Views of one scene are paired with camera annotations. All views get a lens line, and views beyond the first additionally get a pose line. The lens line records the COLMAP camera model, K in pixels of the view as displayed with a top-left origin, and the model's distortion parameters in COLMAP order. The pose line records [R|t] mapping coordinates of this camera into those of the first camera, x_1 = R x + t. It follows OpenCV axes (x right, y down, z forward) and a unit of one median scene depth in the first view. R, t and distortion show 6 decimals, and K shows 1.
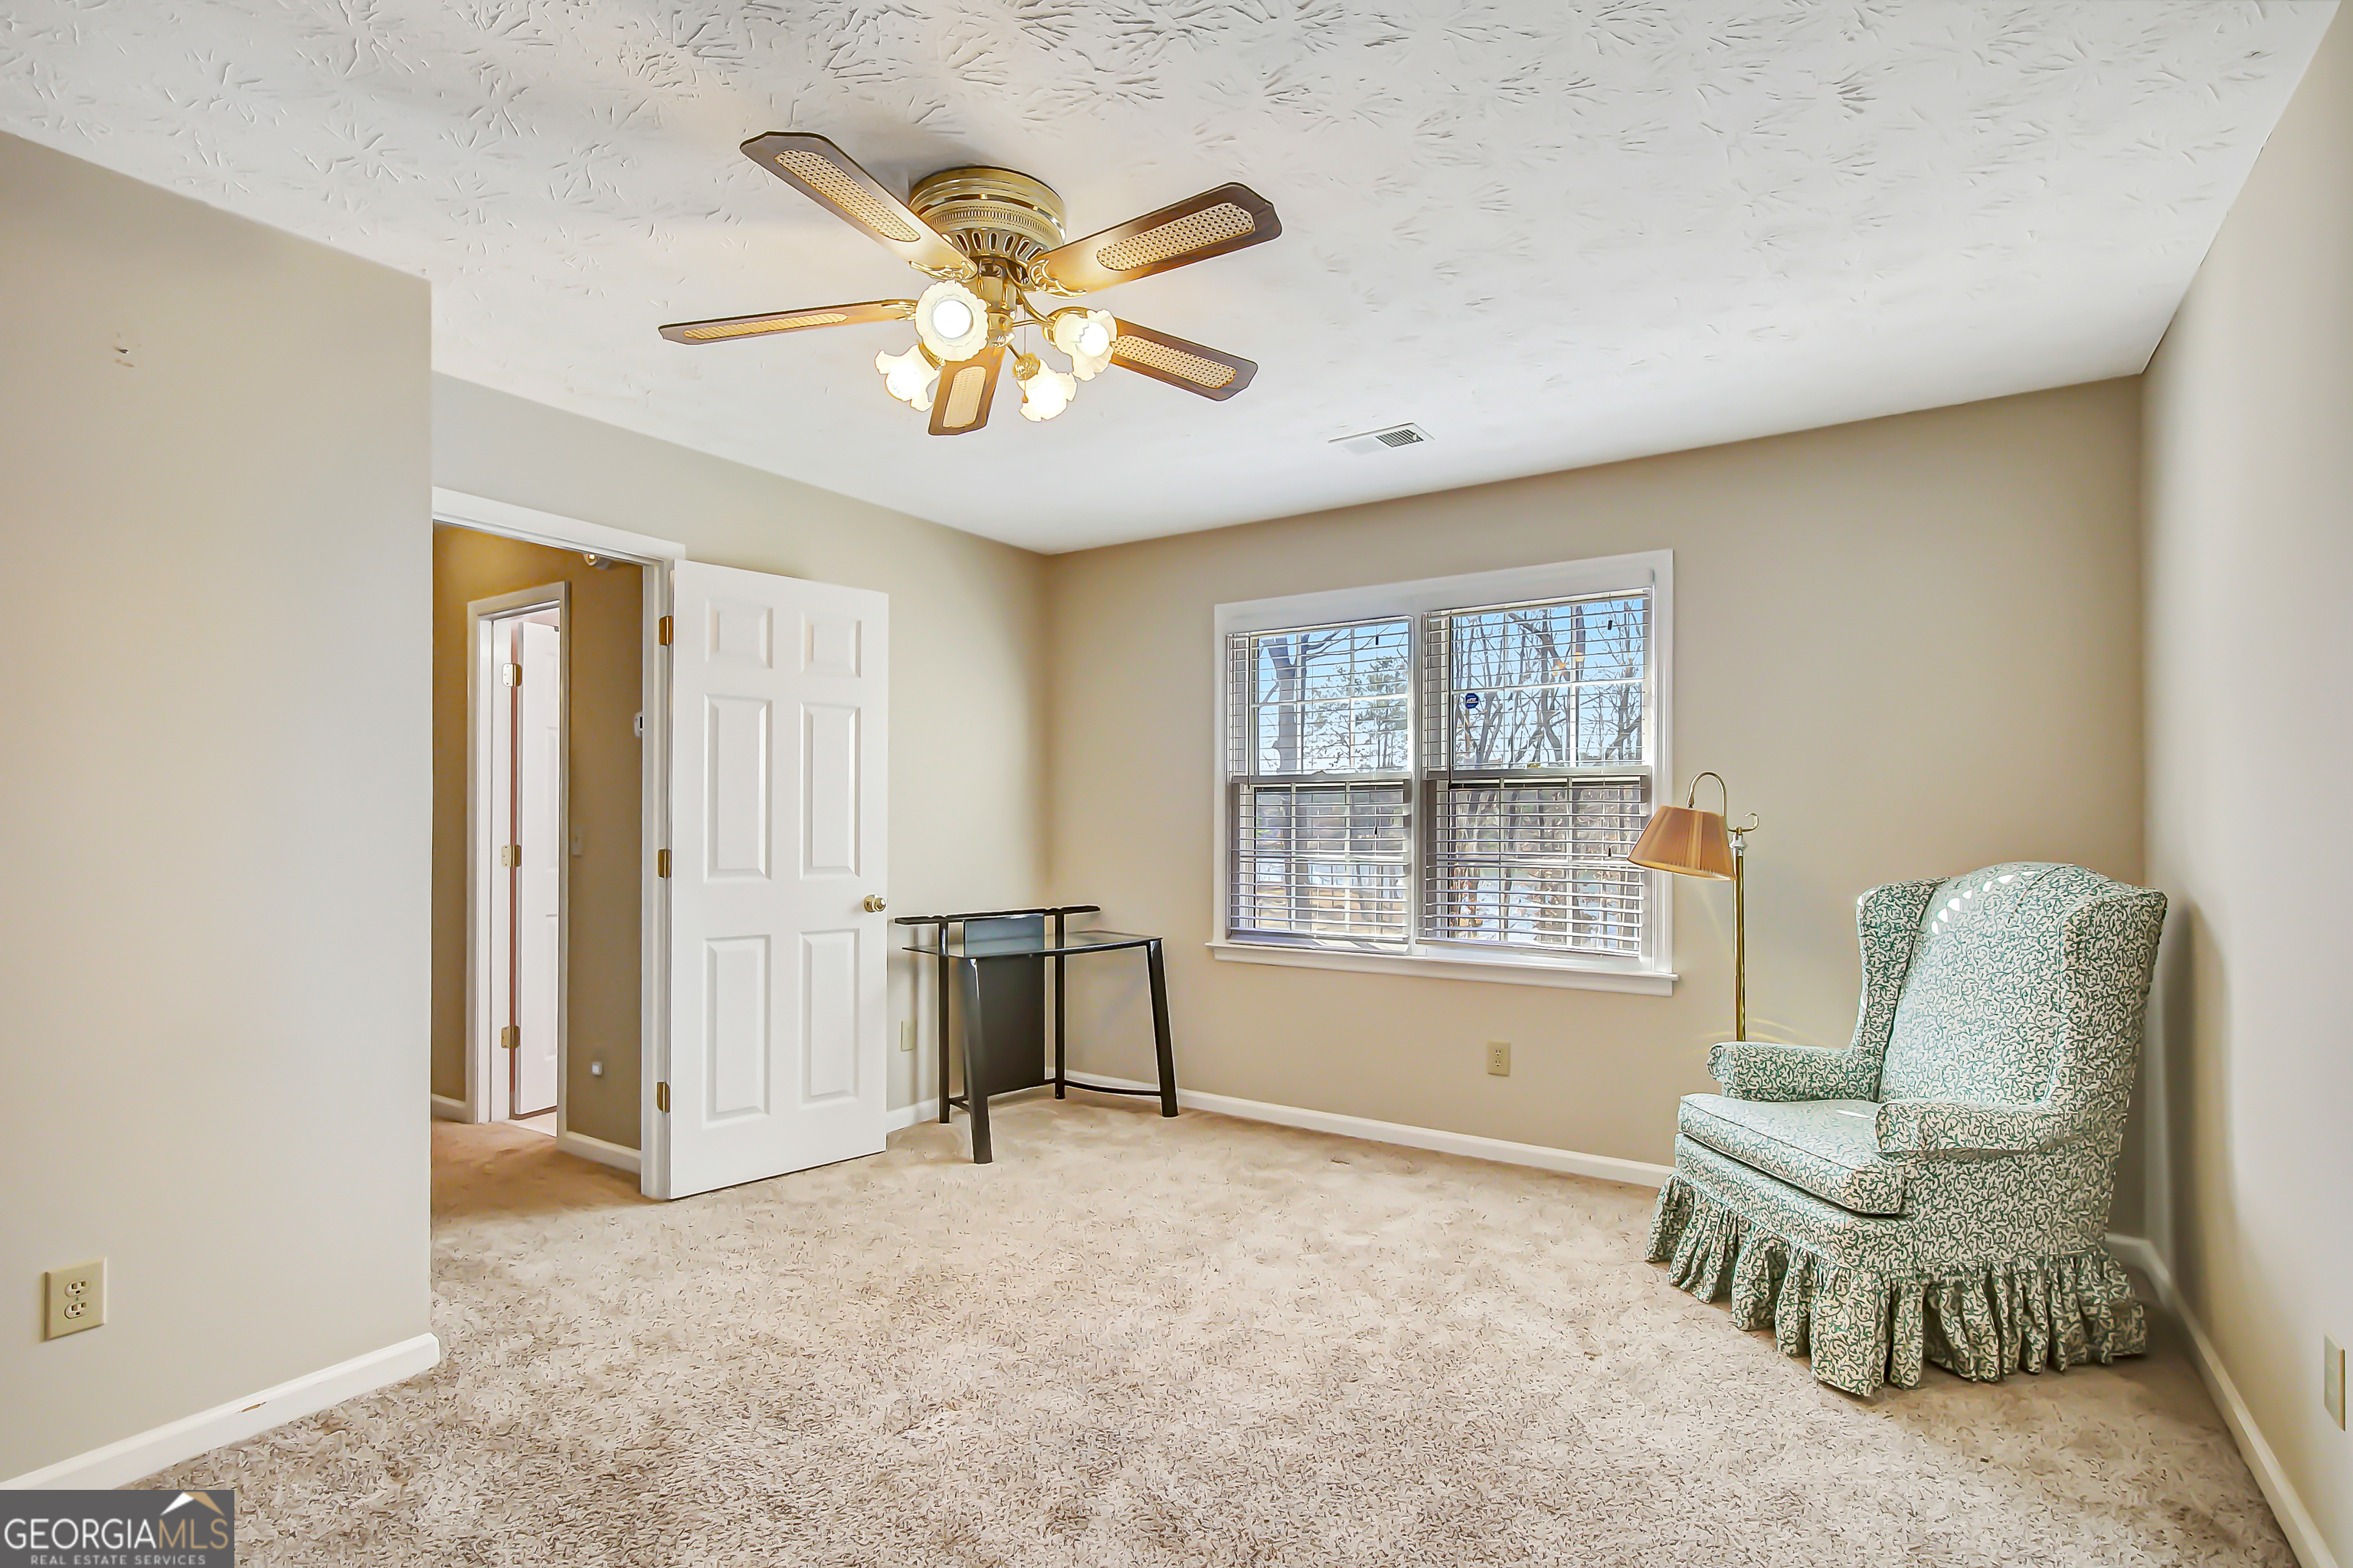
lens RADIAL K [[1110.7, 0, 1173.9], [0, 1110.7, 795.9], [0, 0, 1]] dist [-0.000369, -0.000102]
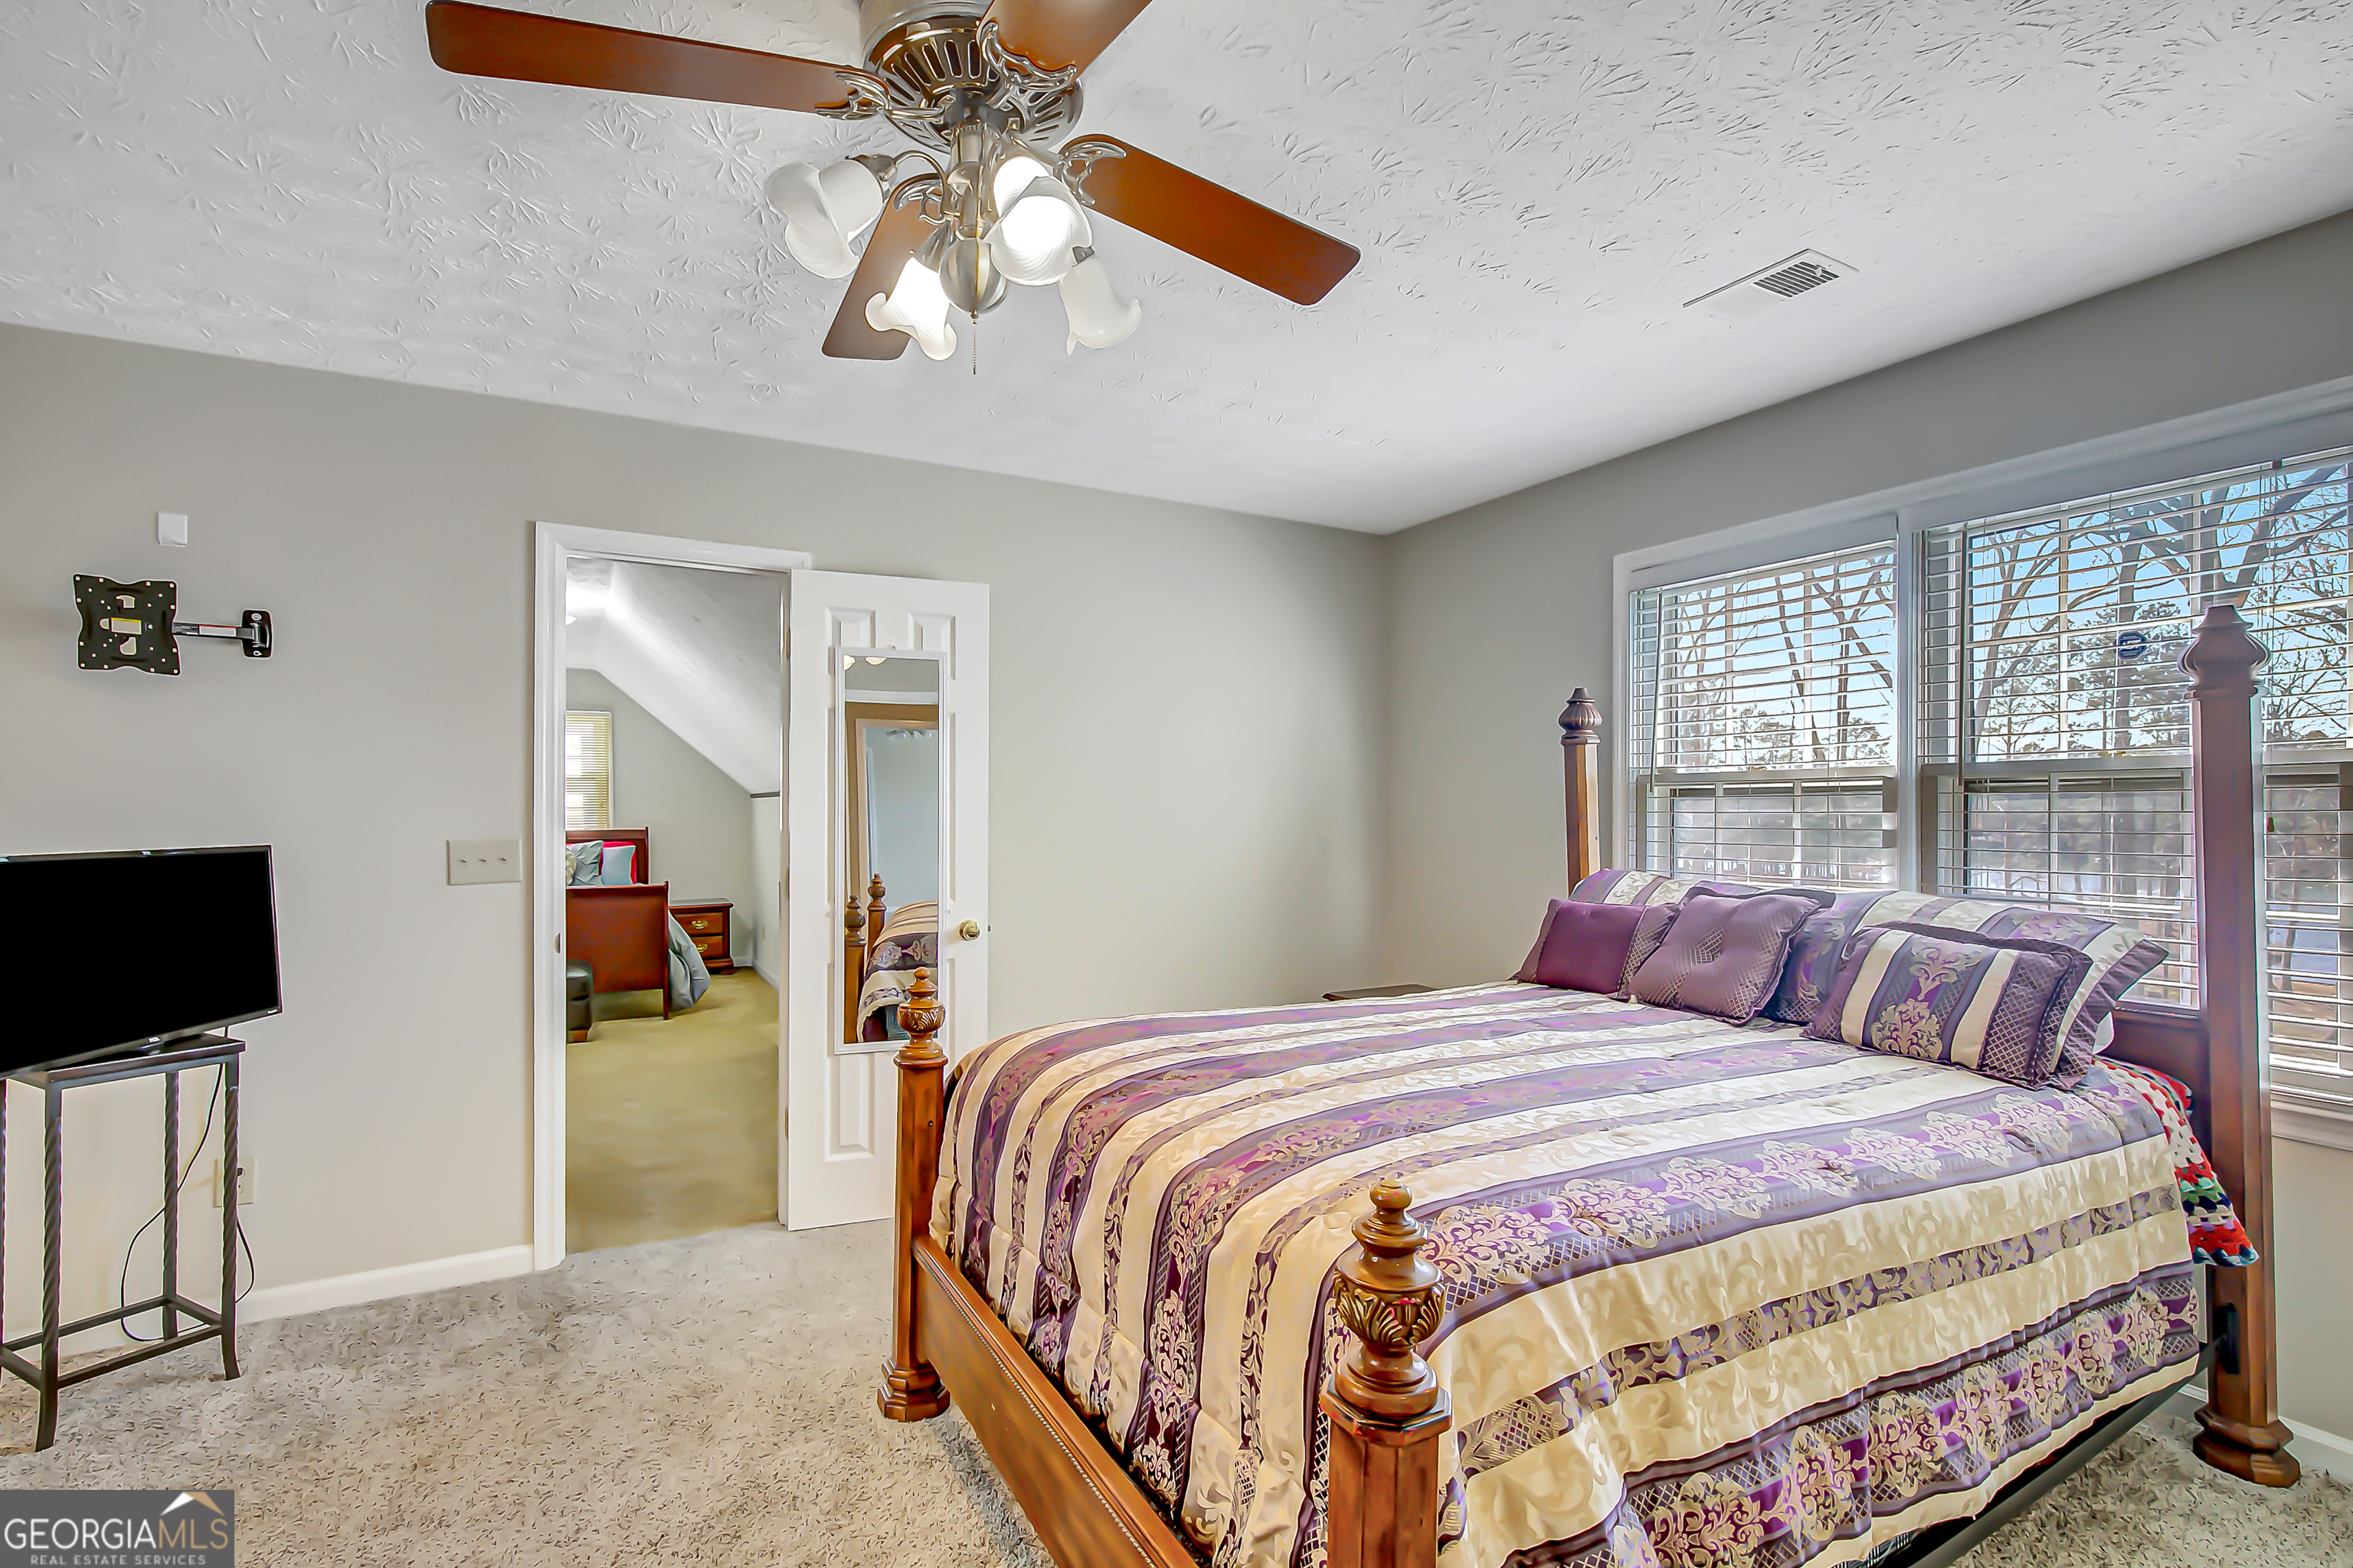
lens RADIAL K [[1110.7, 0, 1171.6], [0, 1110.7, 787.1], [0, 0, 1]] dist [-0.000369, -0.000102]
pose [[0.857662, -0.005258, -0.514186, 0.182659], [0.005232, 0.999985, -0.001498, -0.009960], [0.514187, -0.001406, 0.857677, 0.179483]]
